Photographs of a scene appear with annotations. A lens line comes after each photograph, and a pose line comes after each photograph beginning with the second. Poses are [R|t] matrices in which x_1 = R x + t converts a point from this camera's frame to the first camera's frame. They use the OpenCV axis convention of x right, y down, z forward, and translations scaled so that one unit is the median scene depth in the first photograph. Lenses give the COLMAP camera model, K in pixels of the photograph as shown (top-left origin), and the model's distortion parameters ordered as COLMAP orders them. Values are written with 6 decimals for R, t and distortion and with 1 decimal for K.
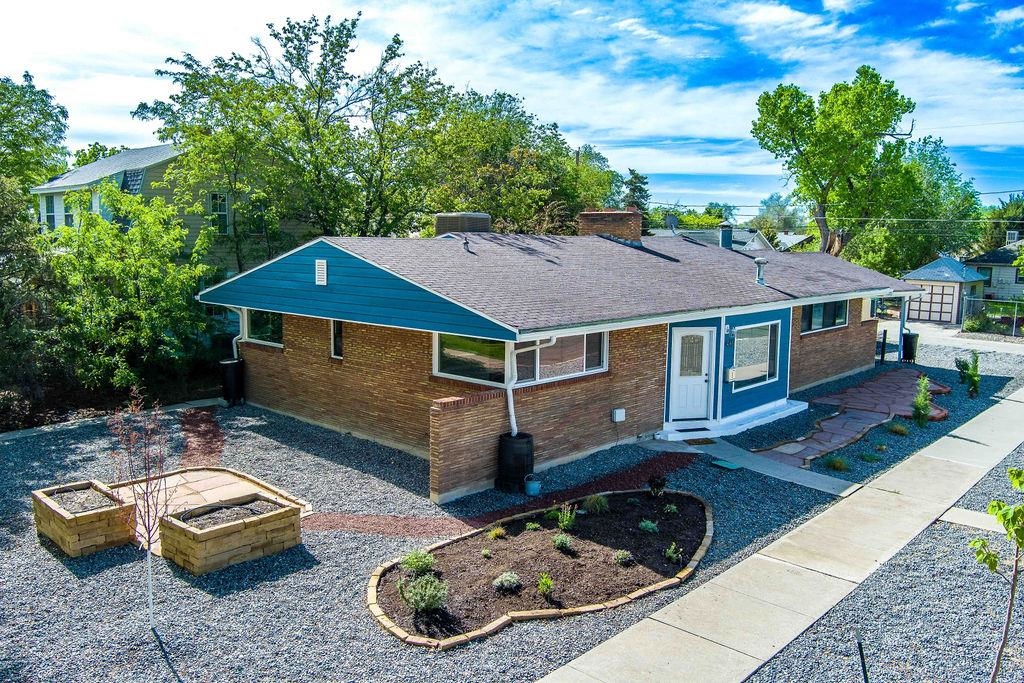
lens RADIAL K [[833.9, 0, 510.8], [0, 833.9, 330.1], [0, 0, 1]] dist [-0.068299, -0.002212]
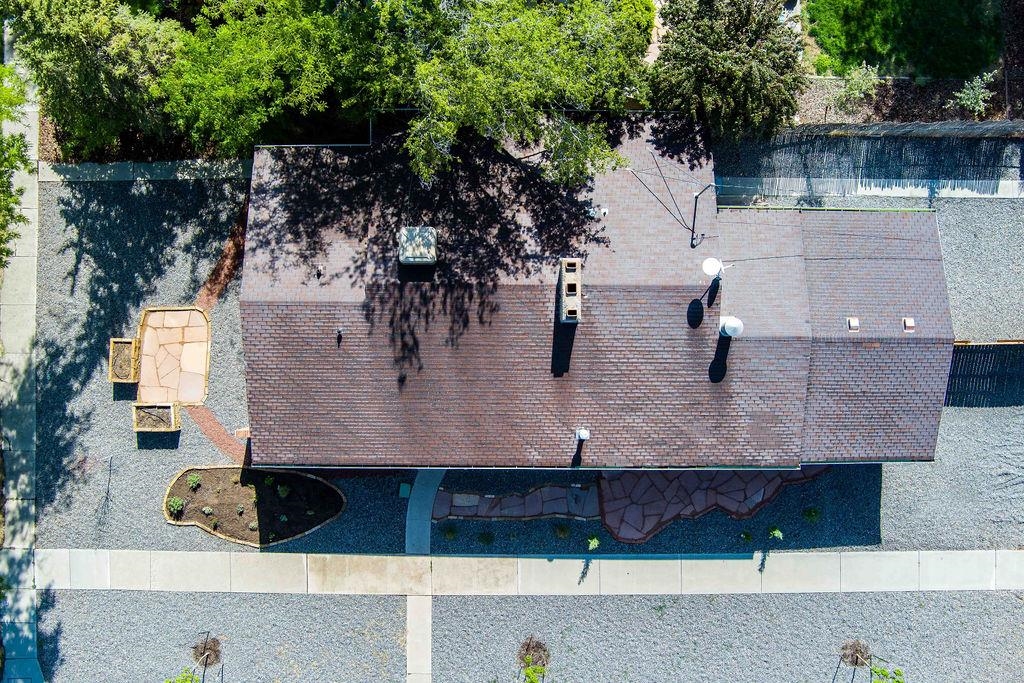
lens RADIAL K [[833.9, 0, 515.2], [0, 833.9, 340.0], [0, 0, 1]] dist [-0.068299, -0.002212]
pose [[0.668780, 0.742650, -0.034713, 0.235511], [-0.078825, 0.117258, 0.989968, -1.714398], [0.739270, -0.659334, 0.136959, 1.125333]]
